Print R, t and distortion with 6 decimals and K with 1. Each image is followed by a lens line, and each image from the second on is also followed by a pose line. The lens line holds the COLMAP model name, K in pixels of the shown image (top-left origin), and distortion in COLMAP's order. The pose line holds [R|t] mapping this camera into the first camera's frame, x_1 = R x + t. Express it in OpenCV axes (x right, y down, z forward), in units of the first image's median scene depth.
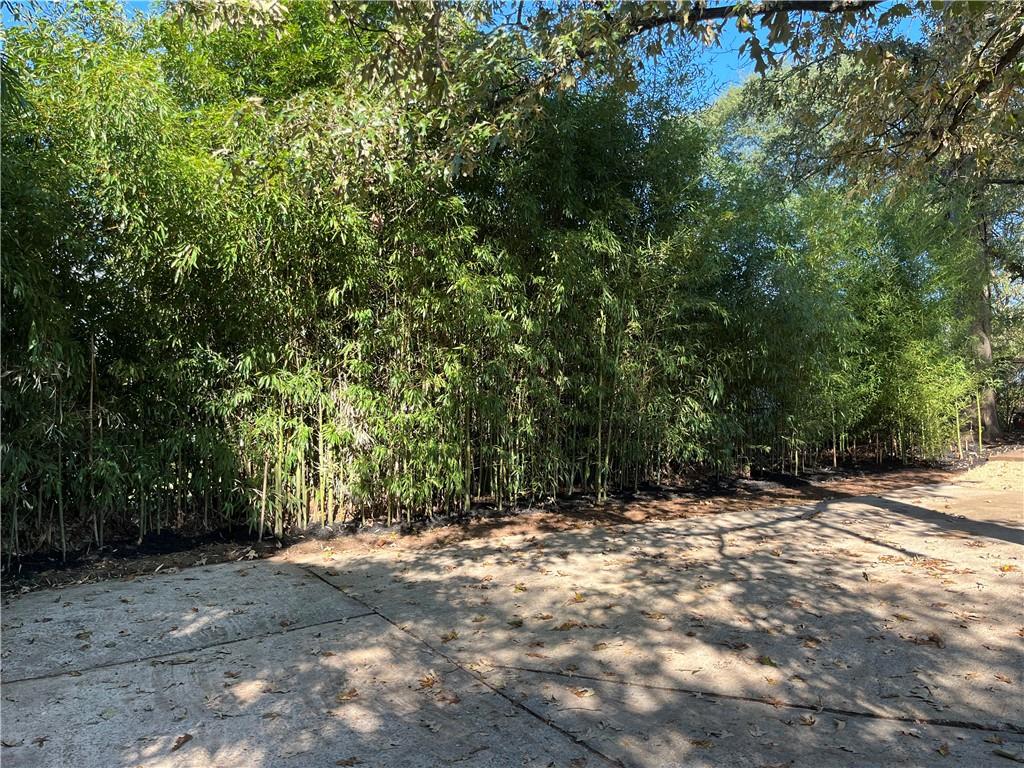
lens RADIAL K [[775.1, 0, 513.0], [0, 775.1, 381.8], [0, 0, 1]] dist [0.038787, -0.042657]
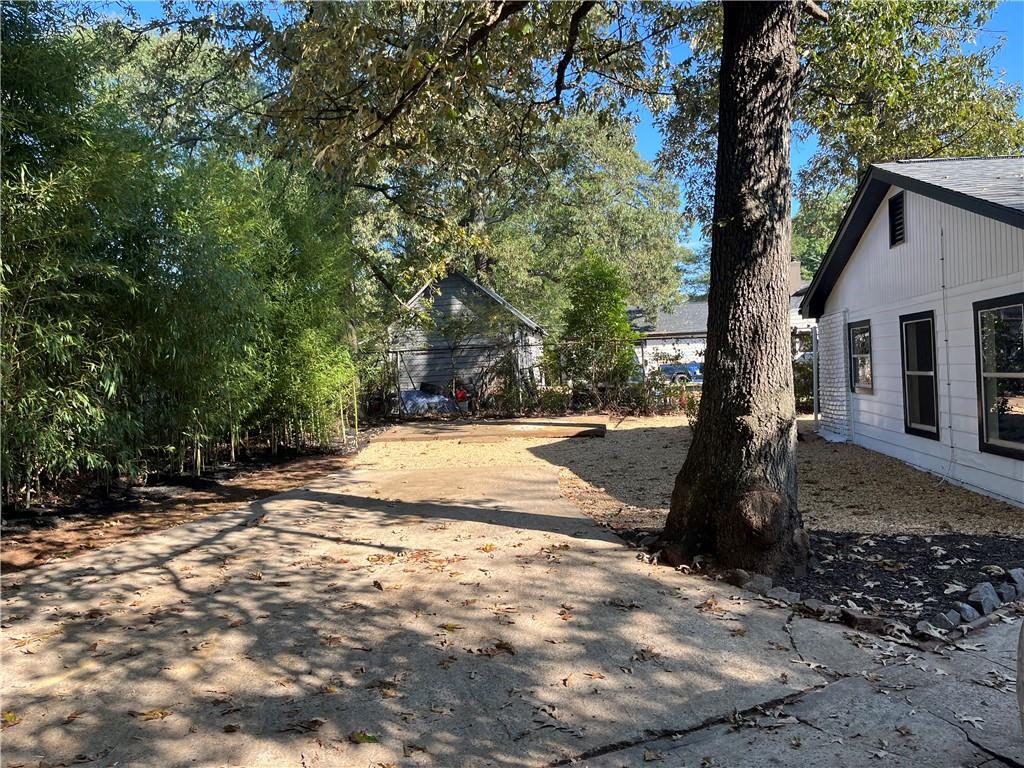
lens RADIAL K [[775.1, 0, 511.9], [0, 775.1, 384.7], [0, 0, 1]] dist [0.038787, -0.042657]
pose [[0.681544, -0.016271, 0.731596, -0.055876], [0.005537, 0.999839, 0.017079, 0.005440], [-0.731756, -0.007589, 0.681525, 0.192870]]
